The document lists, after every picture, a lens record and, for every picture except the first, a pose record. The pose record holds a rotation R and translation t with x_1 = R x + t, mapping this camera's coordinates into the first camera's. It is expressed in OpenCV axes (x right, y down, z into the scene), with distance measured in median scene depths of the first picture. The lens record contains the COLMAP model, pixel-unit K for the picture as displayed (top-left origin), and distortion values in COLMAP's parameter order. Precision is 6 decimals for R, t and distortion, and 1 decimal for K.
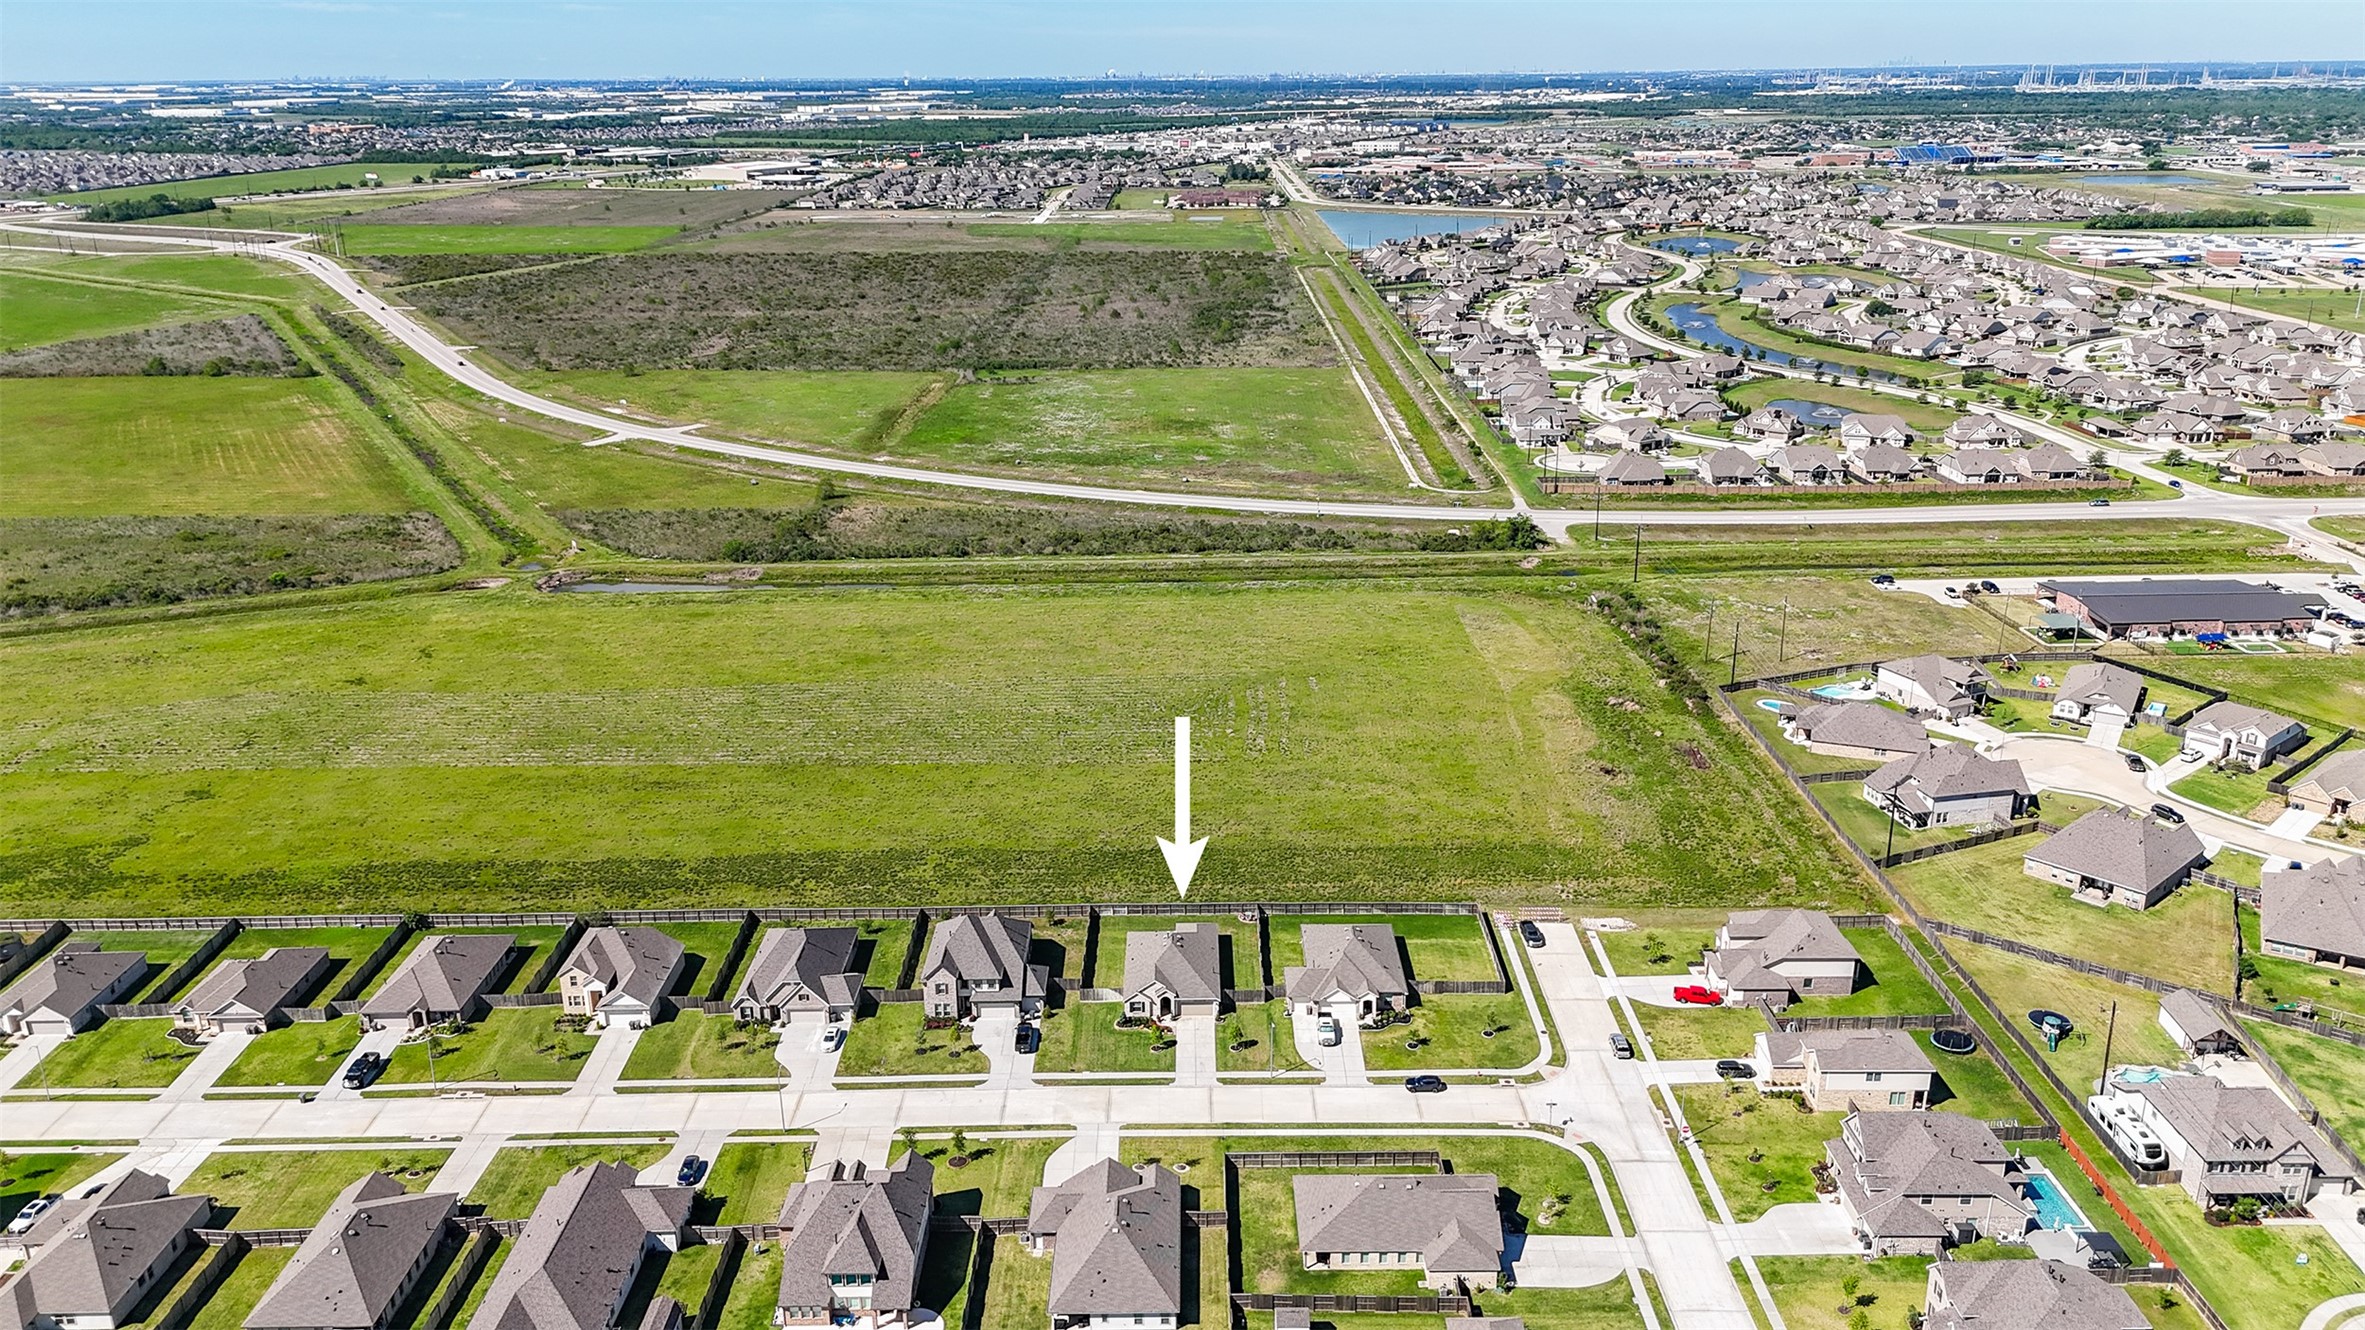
lens RADIAL K [[1724.2, 0, 1182.5], [0, 1724.2, 665.0], [0, 0, 1]] dist [0.082370, -0.093510]
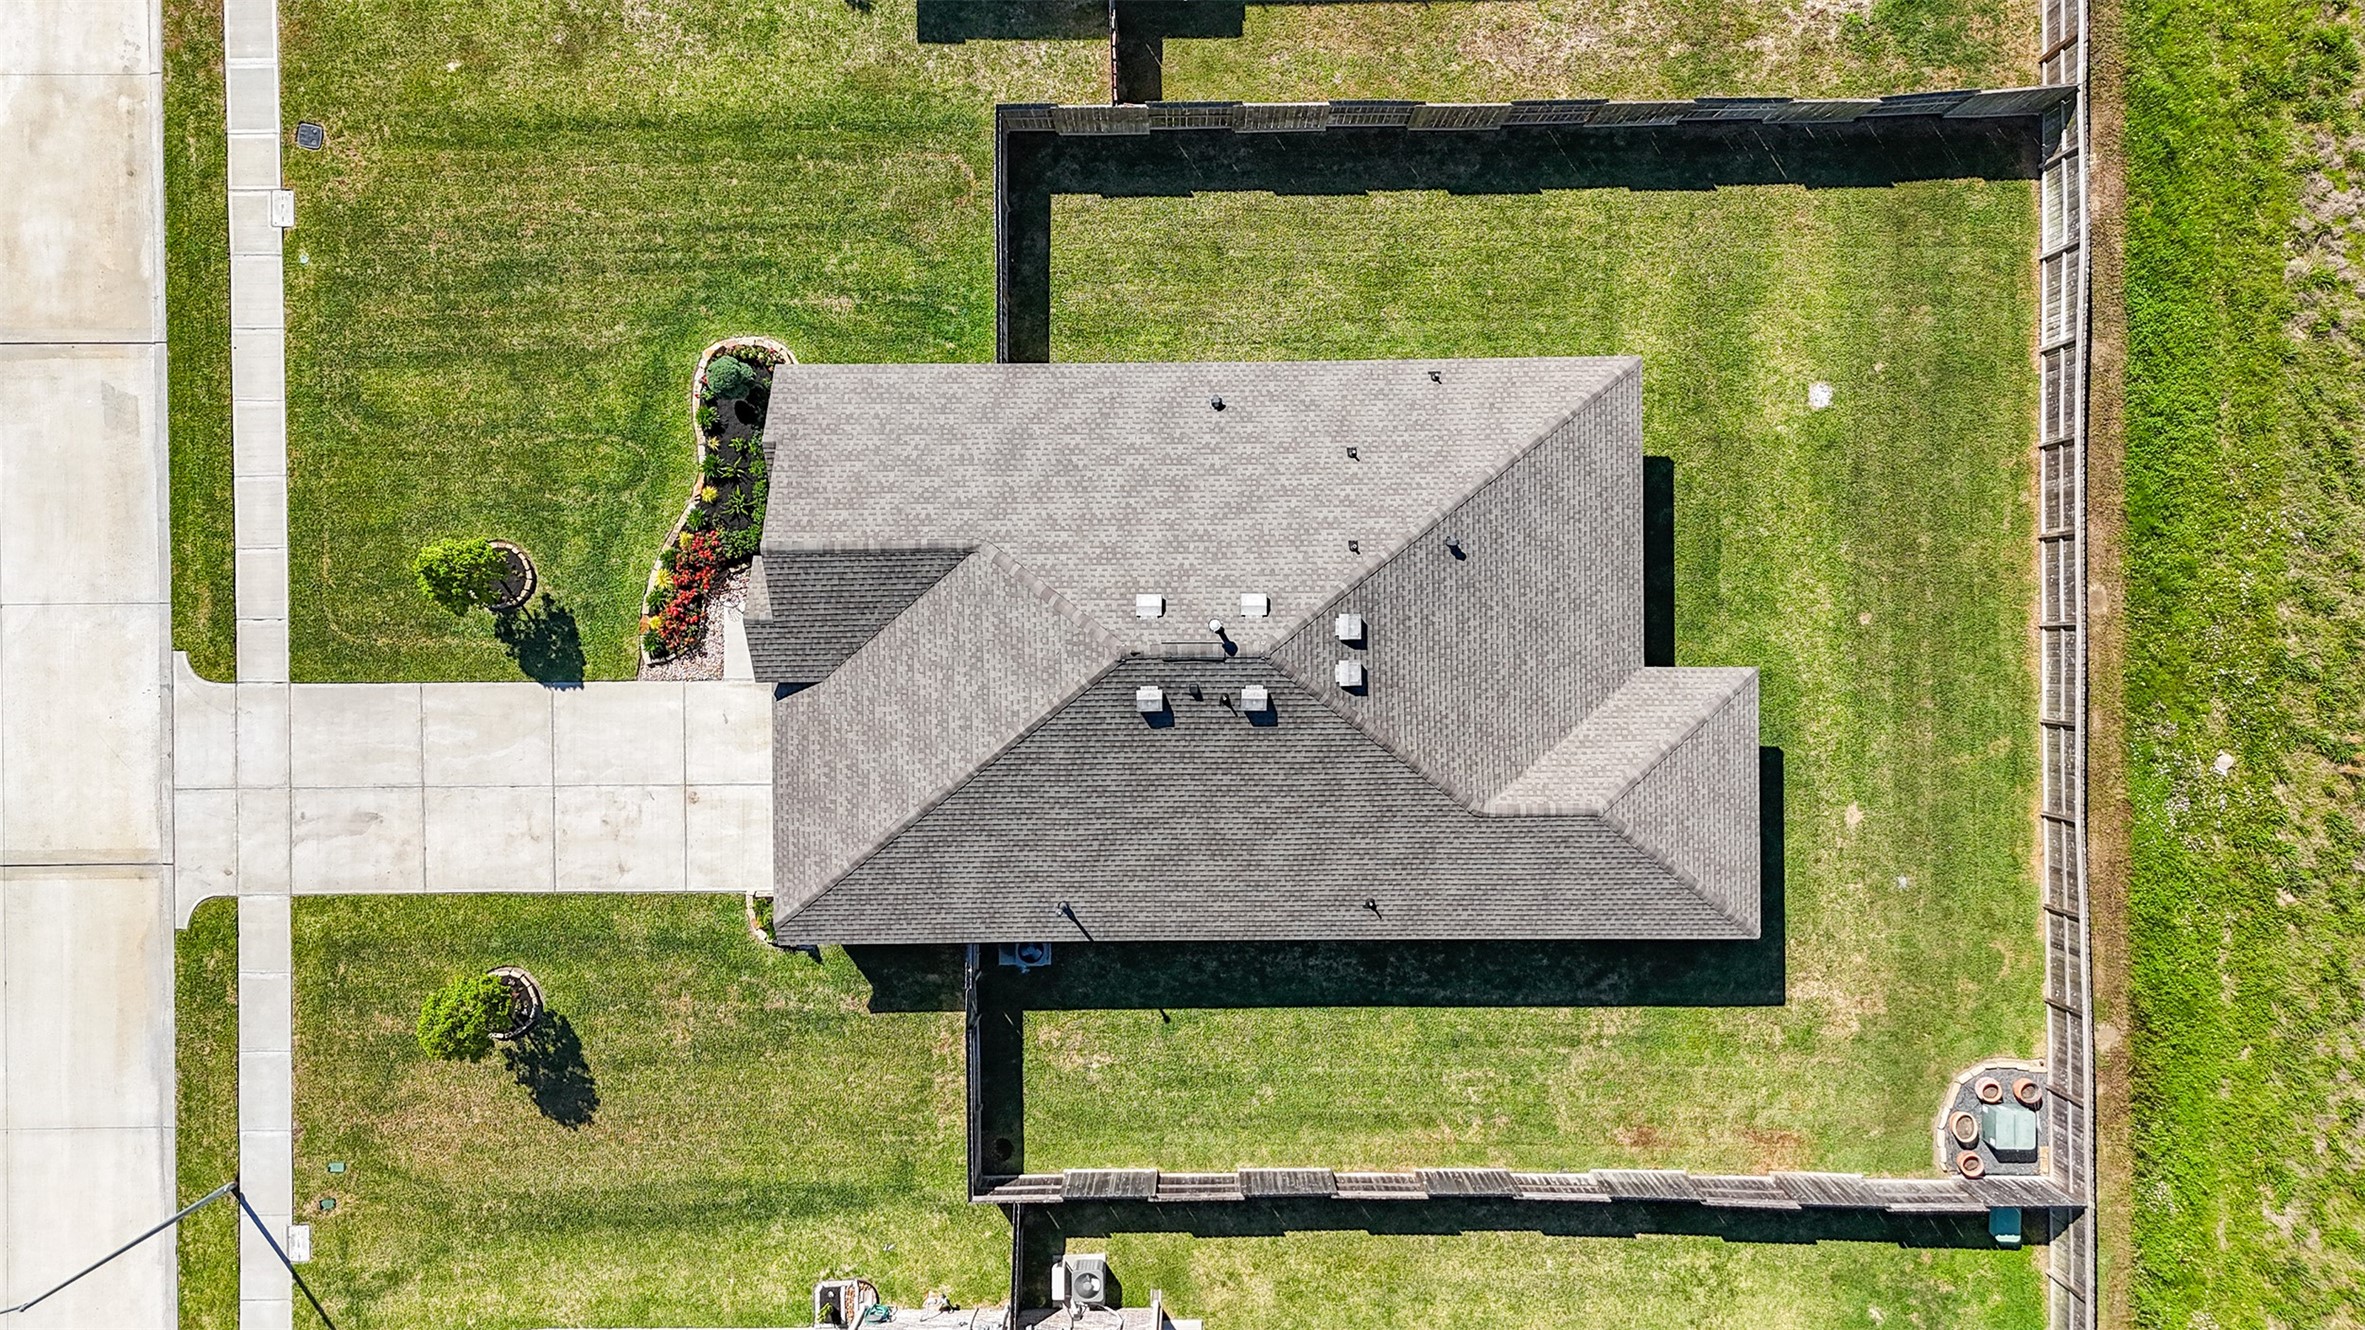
lens RADIAL K [[1724.2, 0, 1182.5], [0, 1724.2, 665.0], [0, 0, 1]] dist [0.082370, -0.093510]
pose [[0.012271, 0.999869, 0.010597, -0.006410], [-0.327337, -0.005997, 0.944889, 0.021382], [0.944828, -0.015064, 0.327220, 0.978615]]
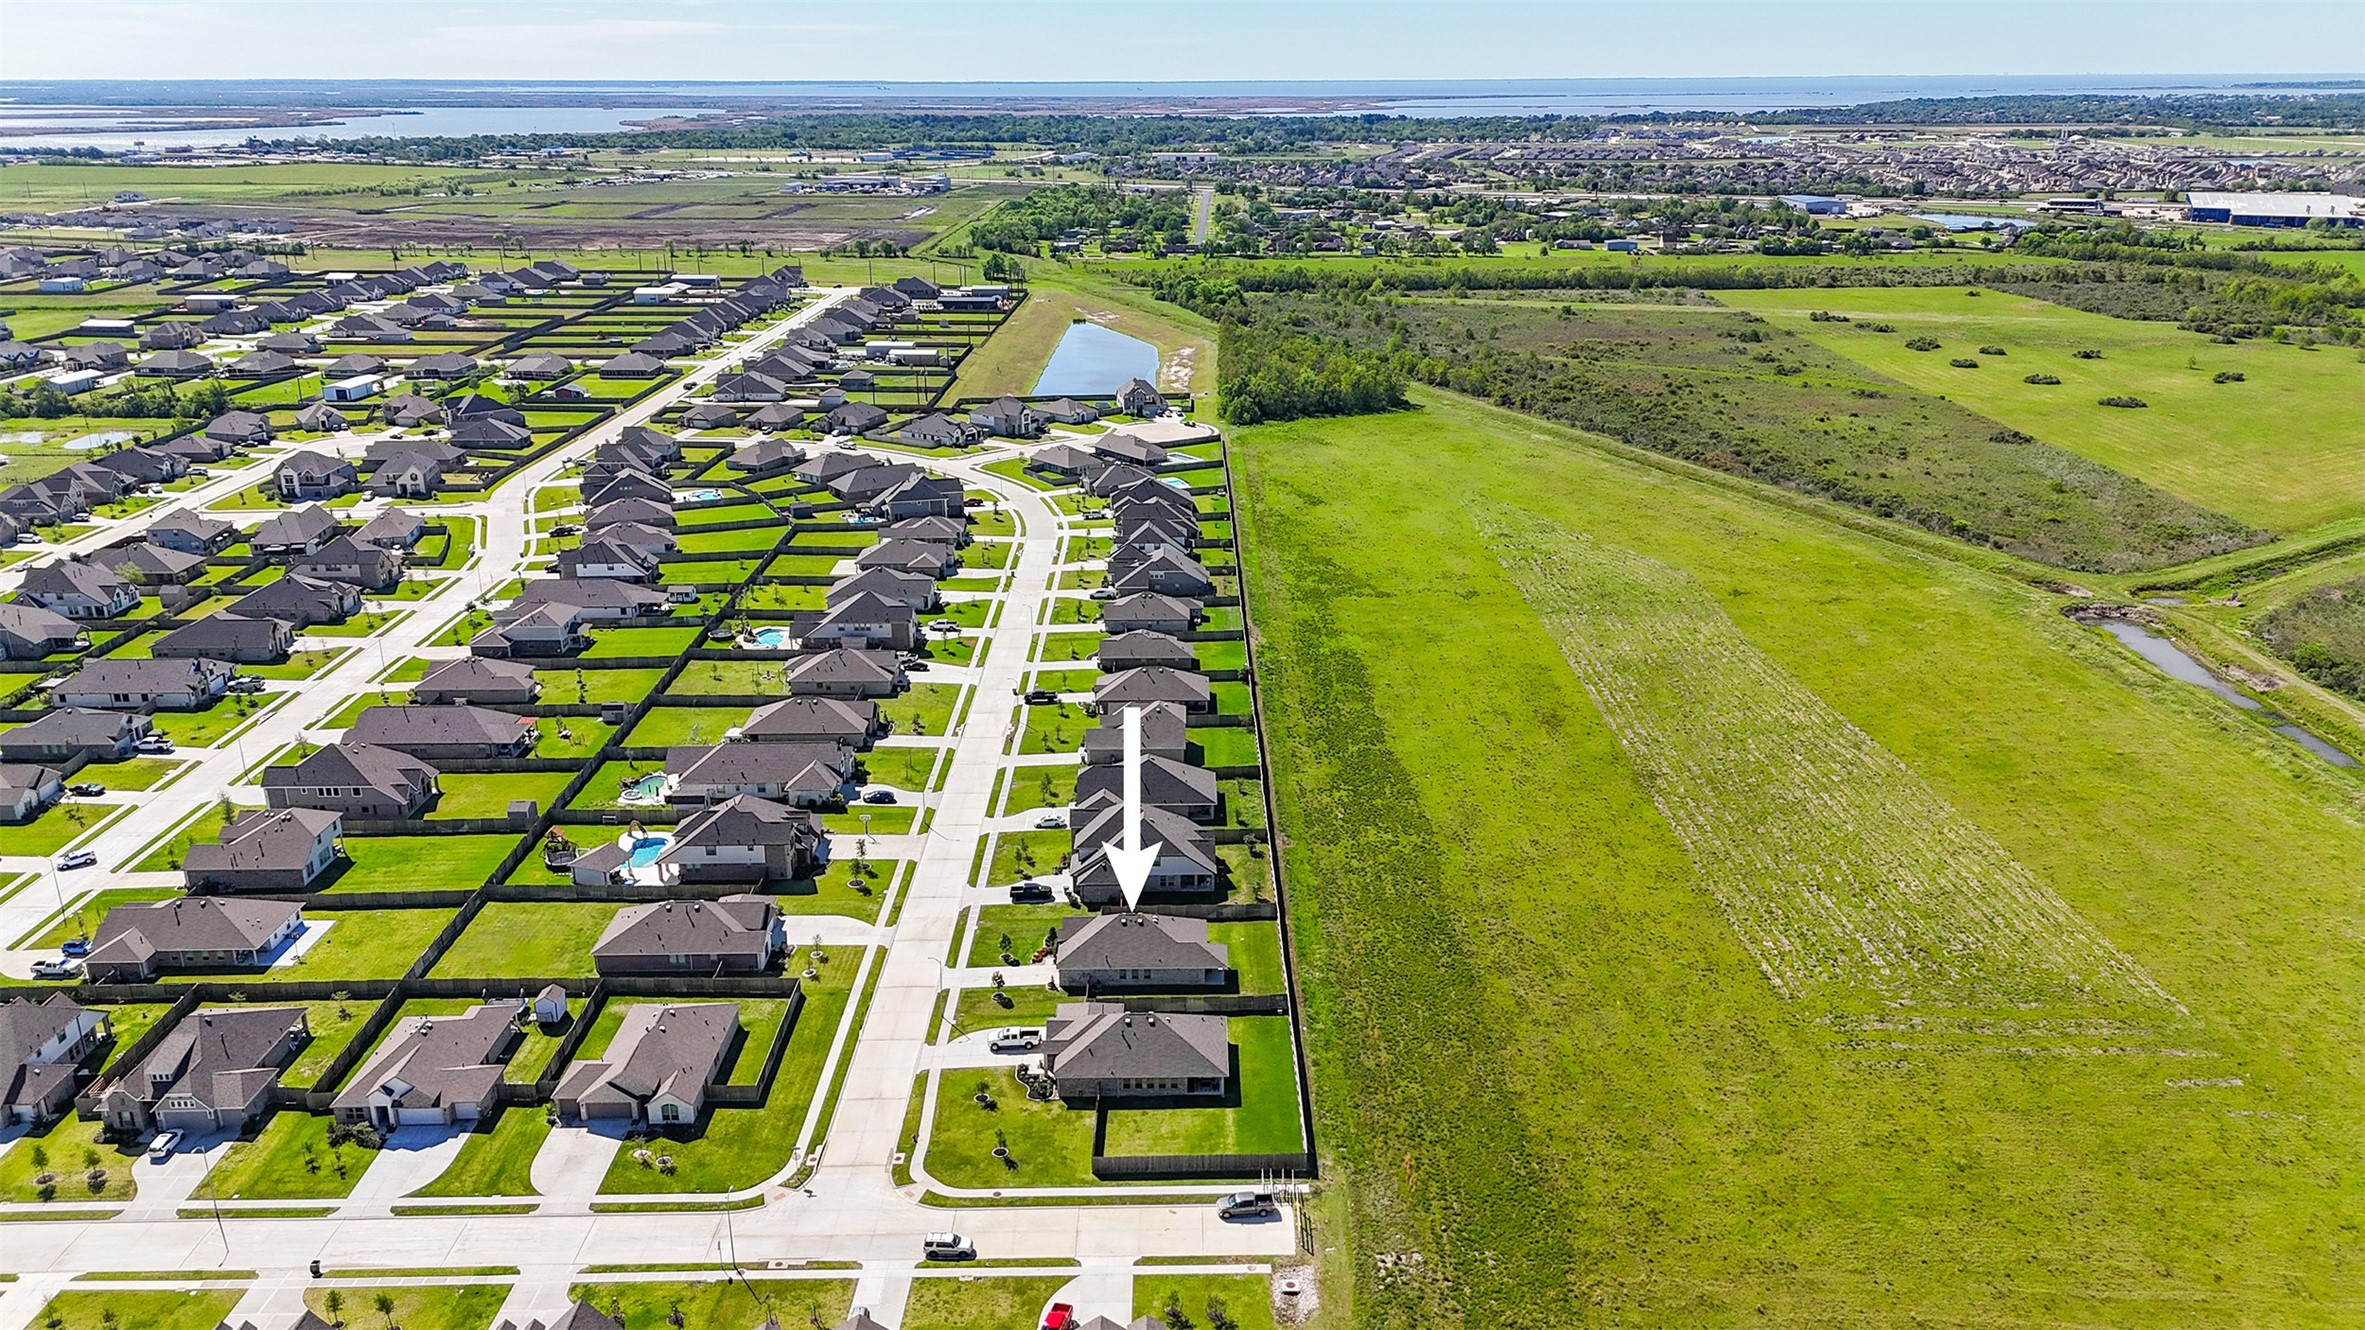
lens RADIAL K [[1724.2, 0, 1182.5], [0, 1724.2, 665.0], [0, 0, 1]] dist [0.082370, -0.093510]
pose [[0.007099, 0.331042, -0.943589, 0.864067], [-0.322062, 0.894090, 0.311253, -0.274670], [0.946692, 0.301685, 0.112963, 0.903326]]
